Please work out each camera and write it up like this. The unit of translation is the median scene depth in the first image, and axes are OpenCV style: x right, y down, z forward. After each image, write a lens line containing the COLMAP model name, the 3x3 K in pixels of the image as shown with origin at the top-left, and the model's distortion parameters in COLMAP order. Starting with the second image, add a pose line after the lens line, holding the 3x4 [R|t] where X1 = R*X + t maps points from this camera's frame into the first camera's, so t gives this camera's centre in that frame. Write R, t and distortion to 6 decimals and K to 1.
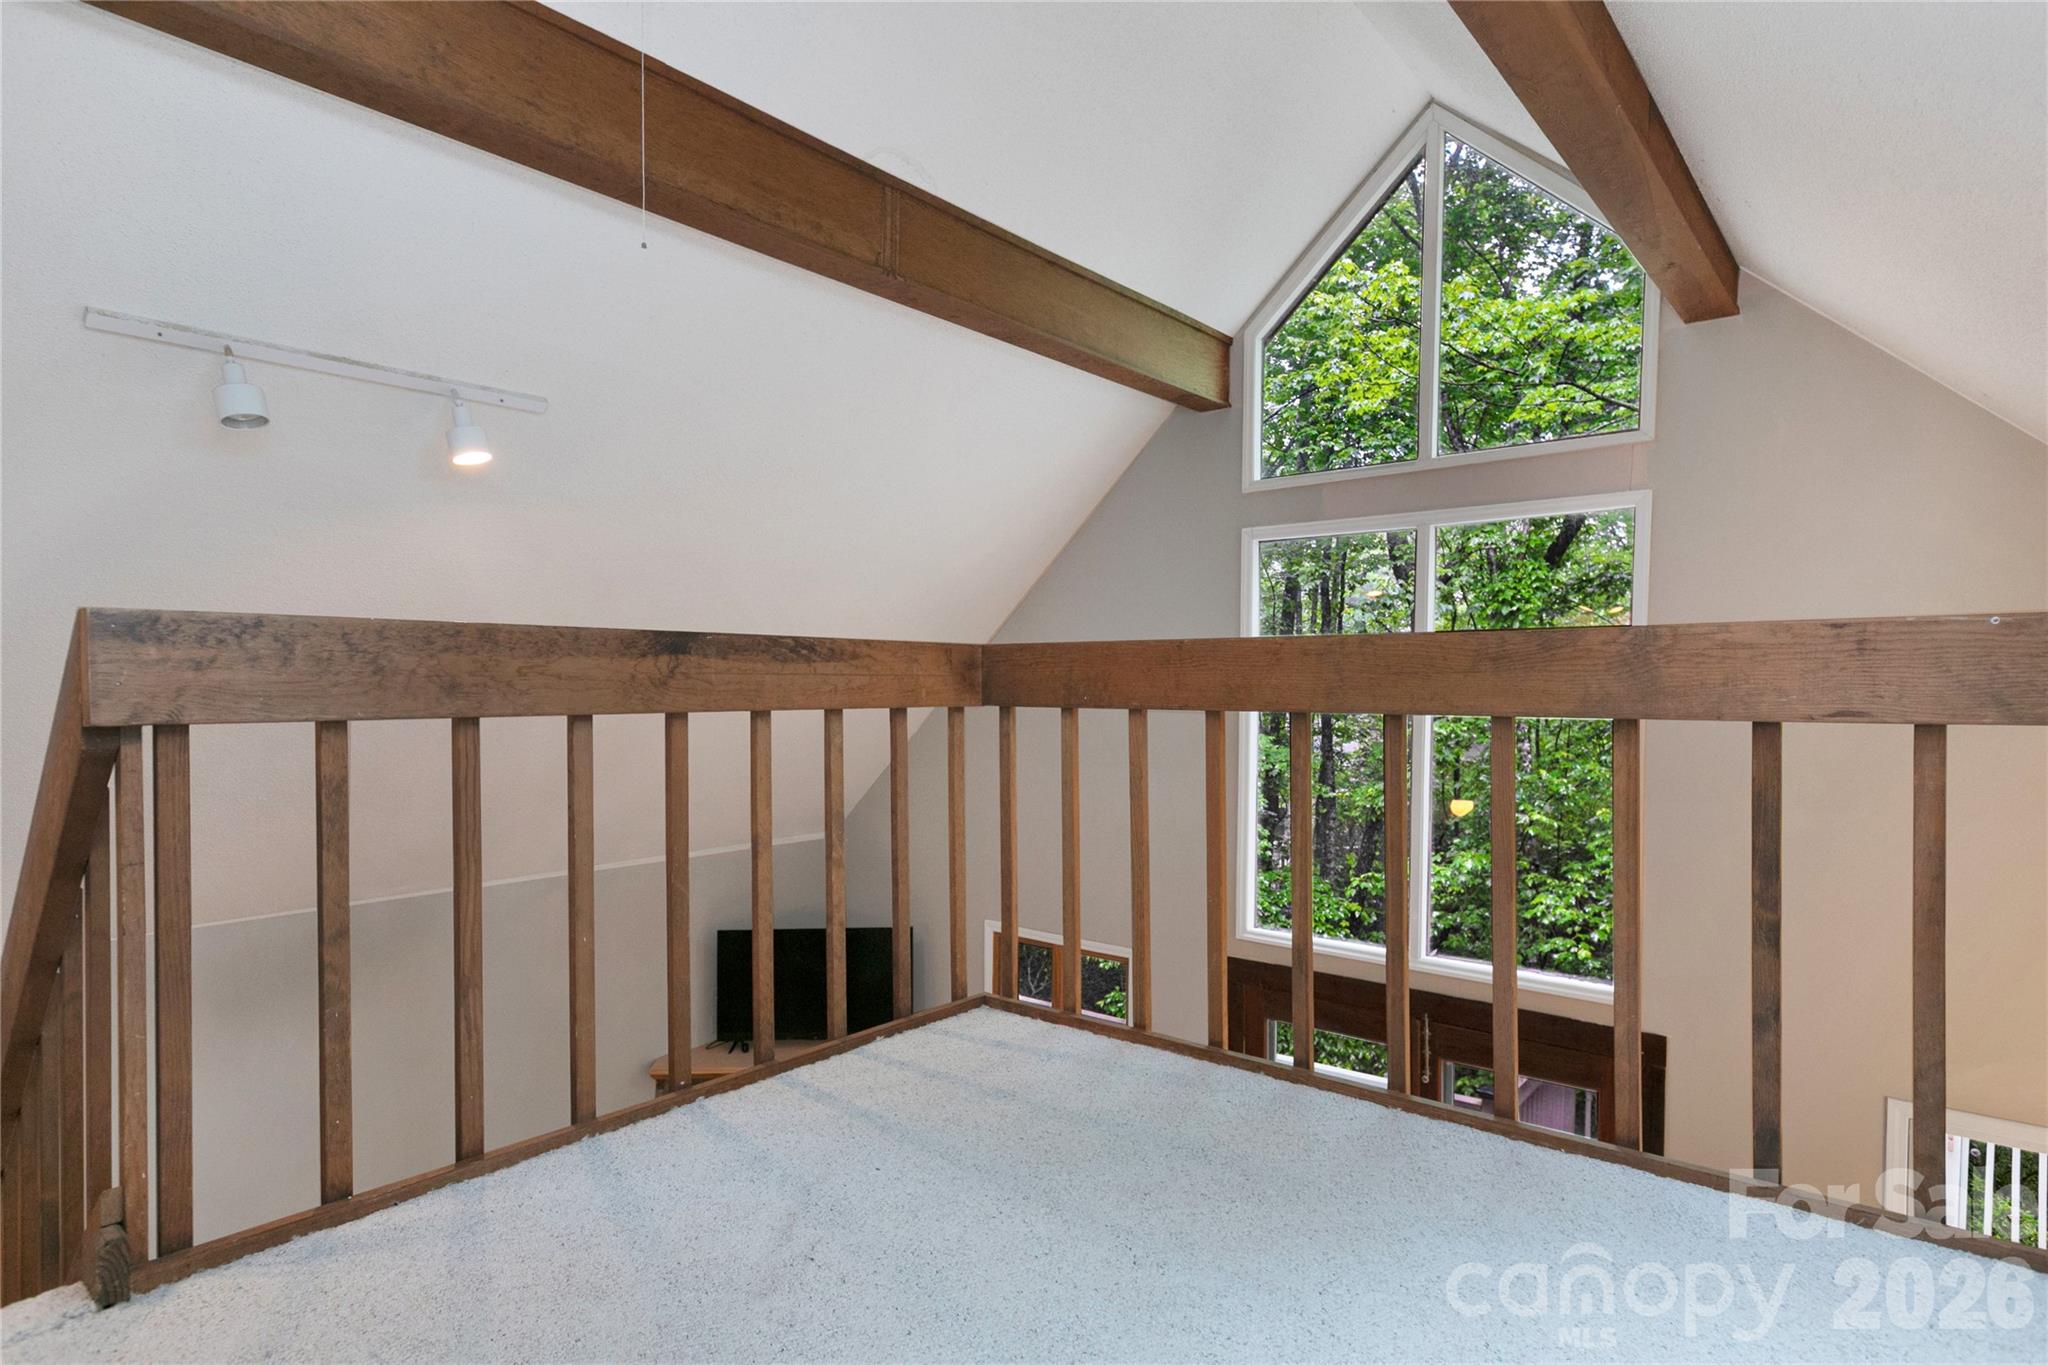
lens RADIAL K [[1066.7, 0, 1024.0], [0, 1066.7, 682.5], [0, 0, 1]] dist [0.012760, -0.000274]
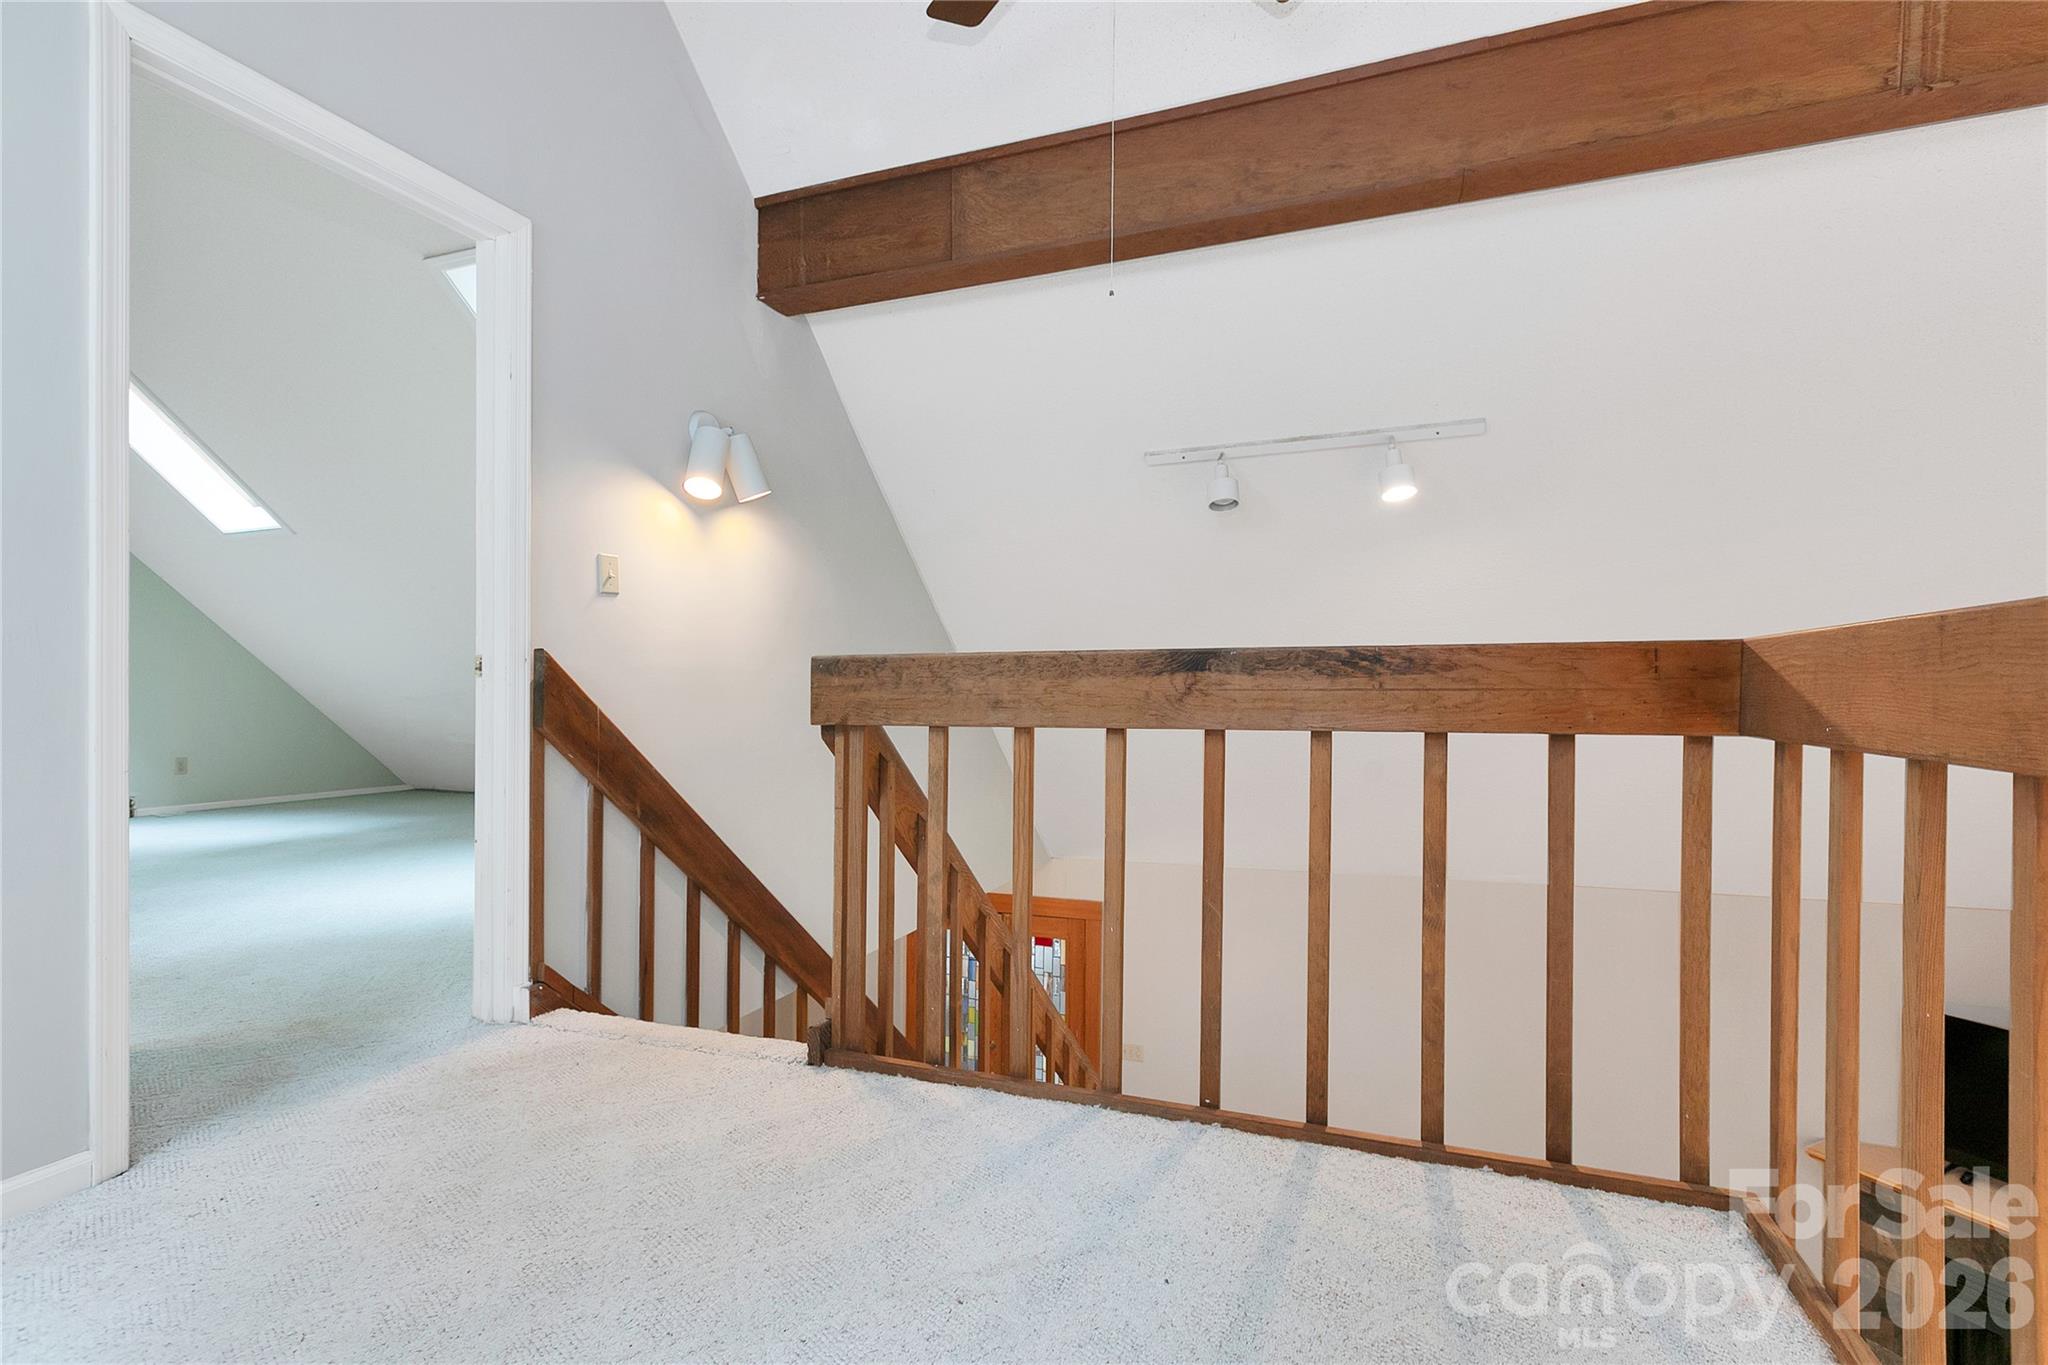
lens RADIAL K [[952.9, 0, 1016.3], [0, 952.9, 680.2], [0, 0, 1]] dist [-0.005140, -0.000128]
pose [[0.334219, -0.018882, -0.942306, 0.445910], [-0.000701, 0.999794, -0.020283, 0.000122], [0.942495, 0.007439, 0.334137, 0.515083]]
